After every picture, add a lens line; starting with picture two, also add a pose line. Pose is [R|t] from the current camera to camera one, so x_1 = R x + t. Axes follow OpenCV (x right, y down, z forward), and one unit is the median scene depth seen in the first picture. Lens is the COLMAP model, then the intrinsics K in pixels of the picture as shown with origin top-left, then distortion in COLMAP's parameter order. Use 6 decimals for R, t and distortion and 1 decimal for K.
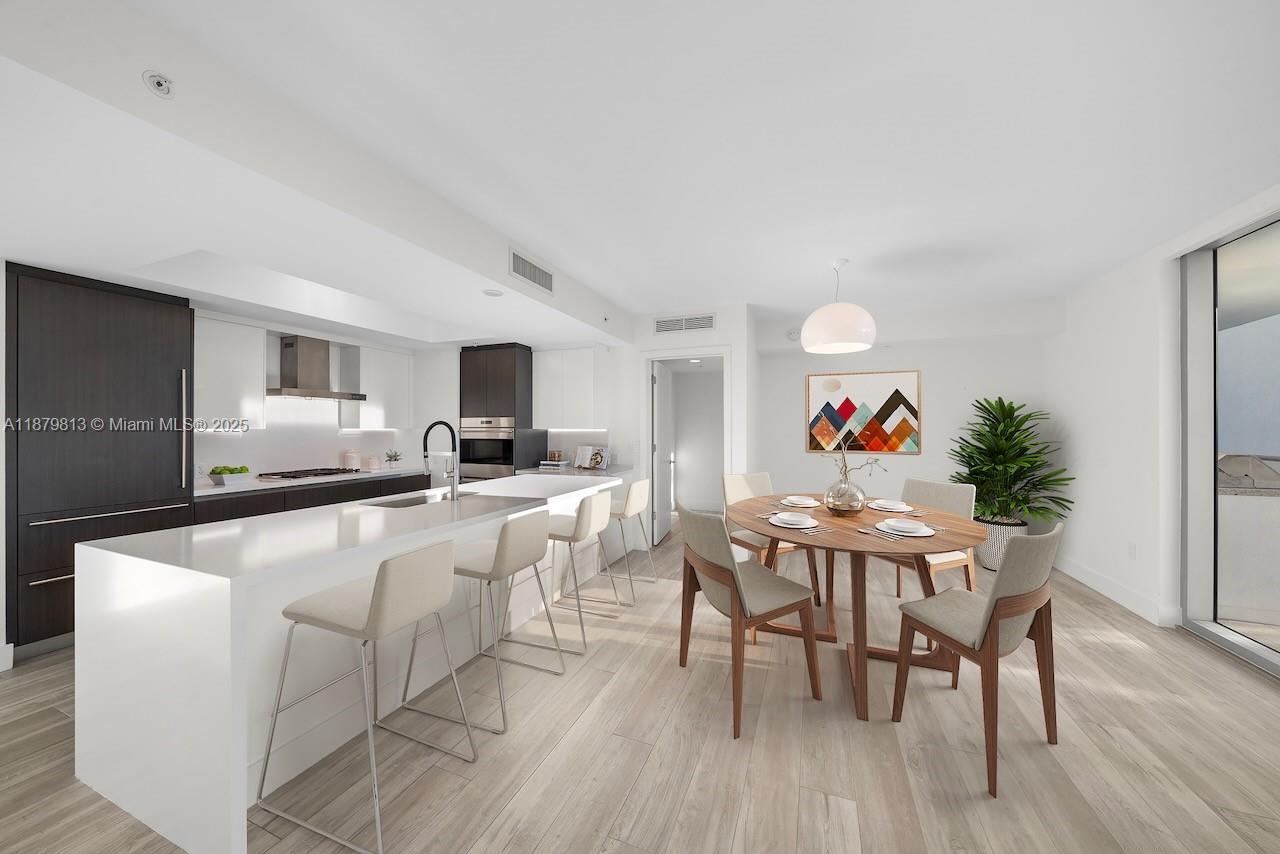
lens RADIAL K [[432.2, 0, 640.1], [0, 432.2, 426.8], [0, 0, 1]] dist [-0.010045, -0.000276]
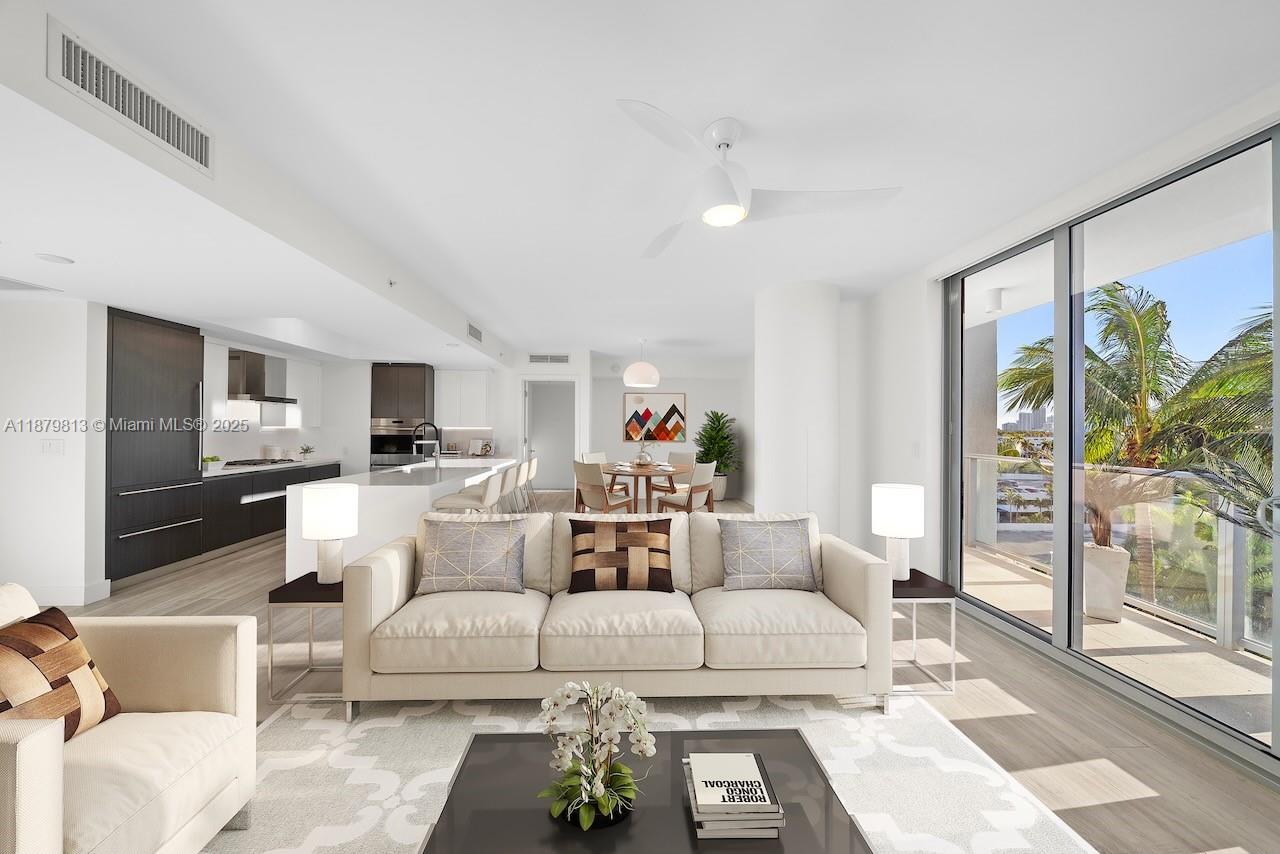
lens RADIAL K [[432.2, 0, 636.4], [0, 432.2, 419.6], [0, 0, 1]] dist [-0.010045, -0.000276]
pose [[0.915209, 0.007932, 0.402901, -0.222094], [-0.002864, 0.999909, -0.013181, -0.002473], [-0.402969, 0.010910, 0.915149, -0.497237]]
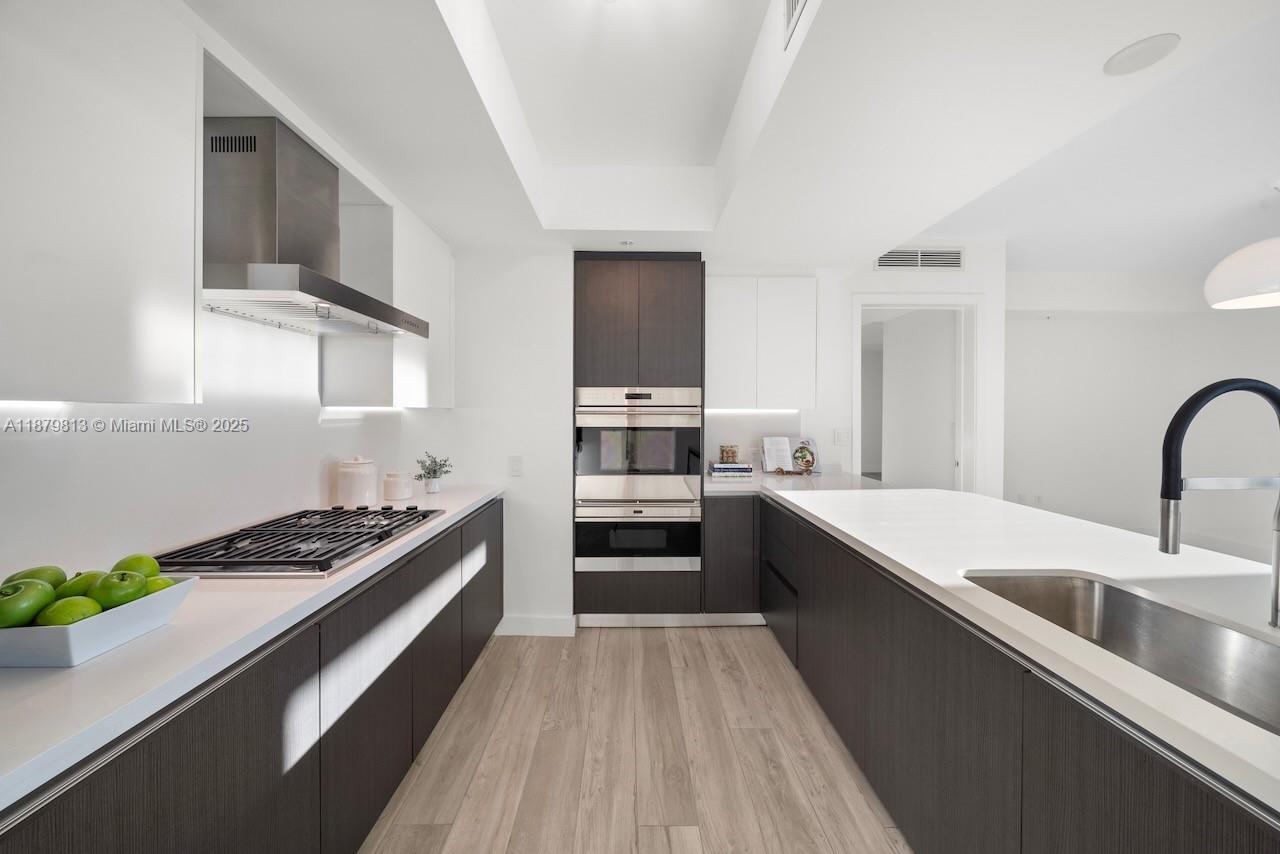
lens RADIAL K [[432.2, 0, 633.2], [0, 432.2, 416.5], [0, 0, 1]] dist [-0.010045, -0.000276]
pose [[0.927754, -0.006469, 0.373136, -0.567679], [0.000439, 0.999868, 0.016243, 0.006167], [-0.373192, -0.014906, 0.927635, 0.507601]]
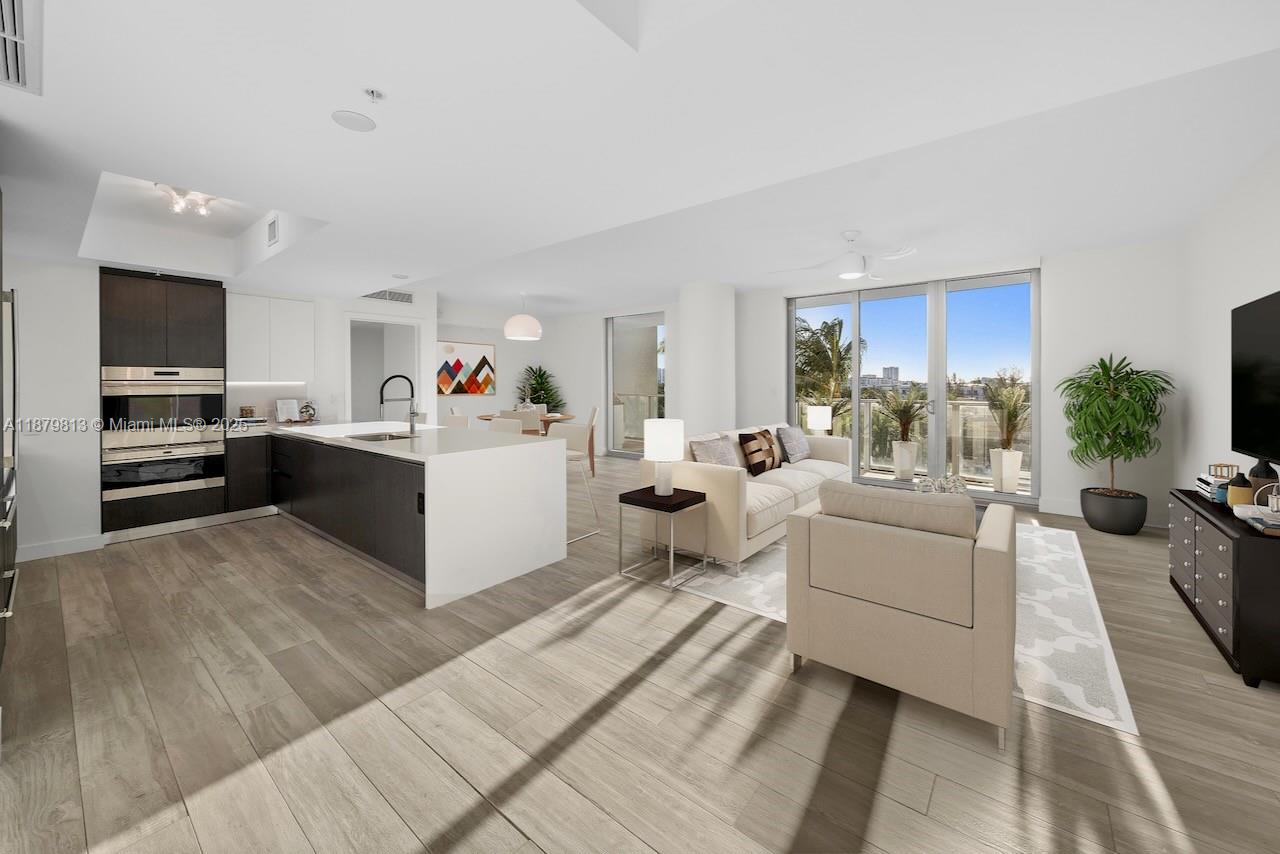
lens RADIAL K [[475.4, 0, 653.2], [0, 475.4, 384.2], [0, 0, 1]] dist [0.000325, 0.000154]
pose [[0.275204, -0.013760, 0.961287, -0.952587], [-0.008364, 0.999825, 0.016706, -0.013394], [-0.961349, -0.012638, 0.275041, -0.089934]]
